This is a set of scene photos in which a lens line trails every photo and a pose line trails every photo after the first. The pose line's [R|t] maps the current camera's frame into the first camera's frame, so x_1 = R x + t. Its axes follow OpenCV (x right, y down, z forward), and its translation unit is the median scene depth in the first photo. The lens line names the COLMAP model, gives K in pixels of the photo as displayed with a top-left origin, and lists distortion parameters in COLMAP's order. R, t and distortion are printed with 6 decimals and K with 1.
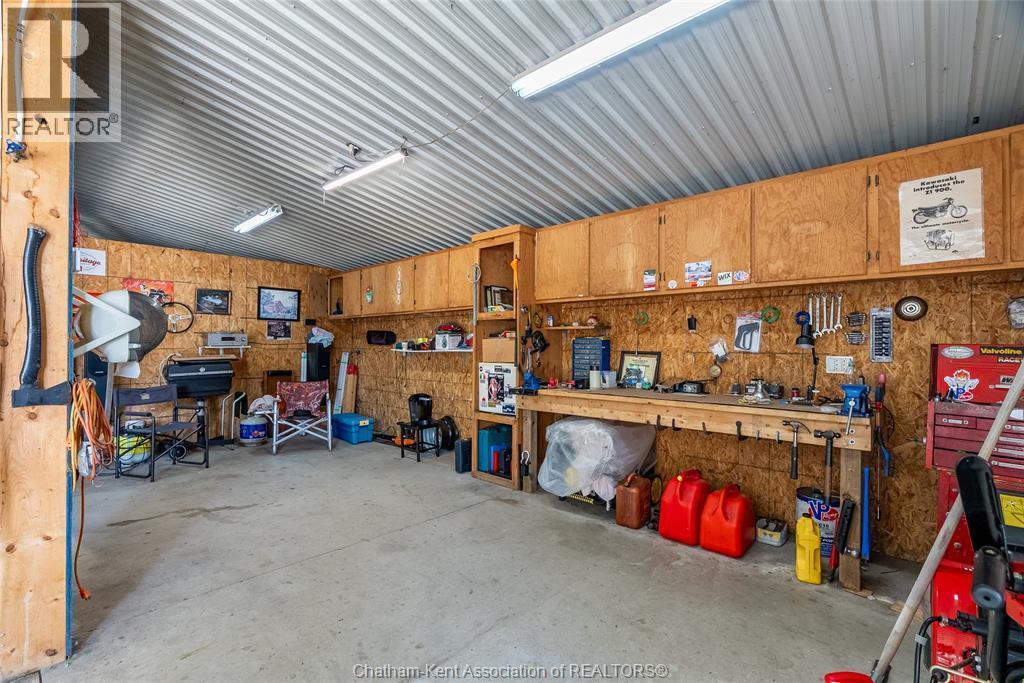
lens RADIAL K [[468.4, 0, 510.7], [0, 468.4, 343.4], [0, 0, 1]] dist [-0.003027, 0.000306]
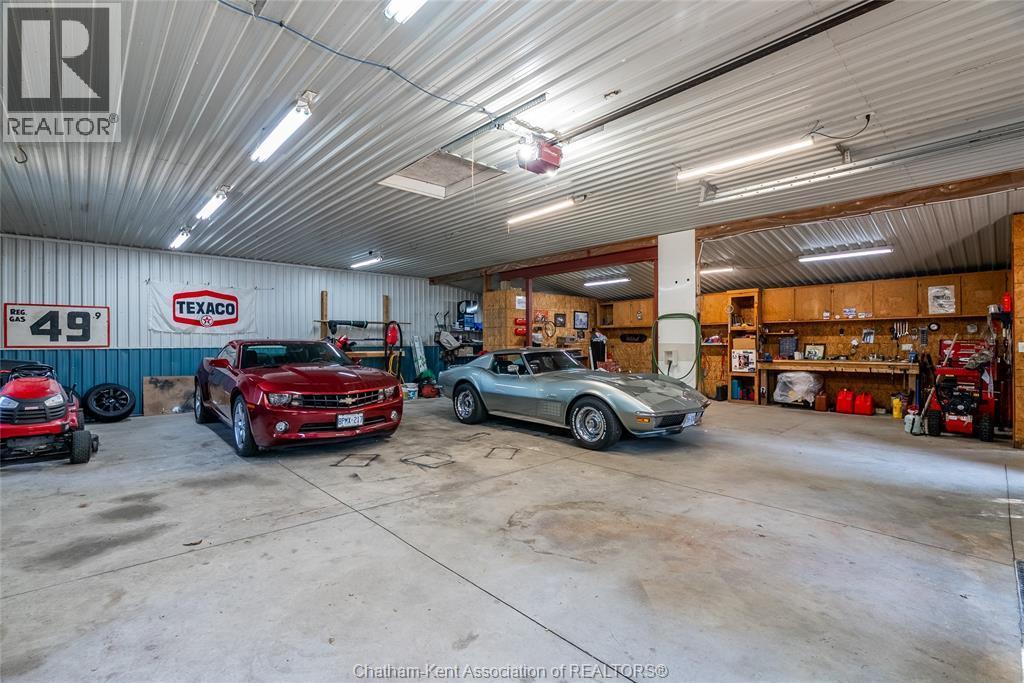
lens RADIAL K [[468.4, 0, 513.2], [0, 468.4, 340.7], [0, 0, 1]] dist [-0.003027, 0.000306]
pose [[0.997770, -0.007976, -0.066273, -1.166190], [0.007969, 0.999968, -0.000364, -0.008907], [0.066274, -0.000165, 0.997801, -1.550300]]
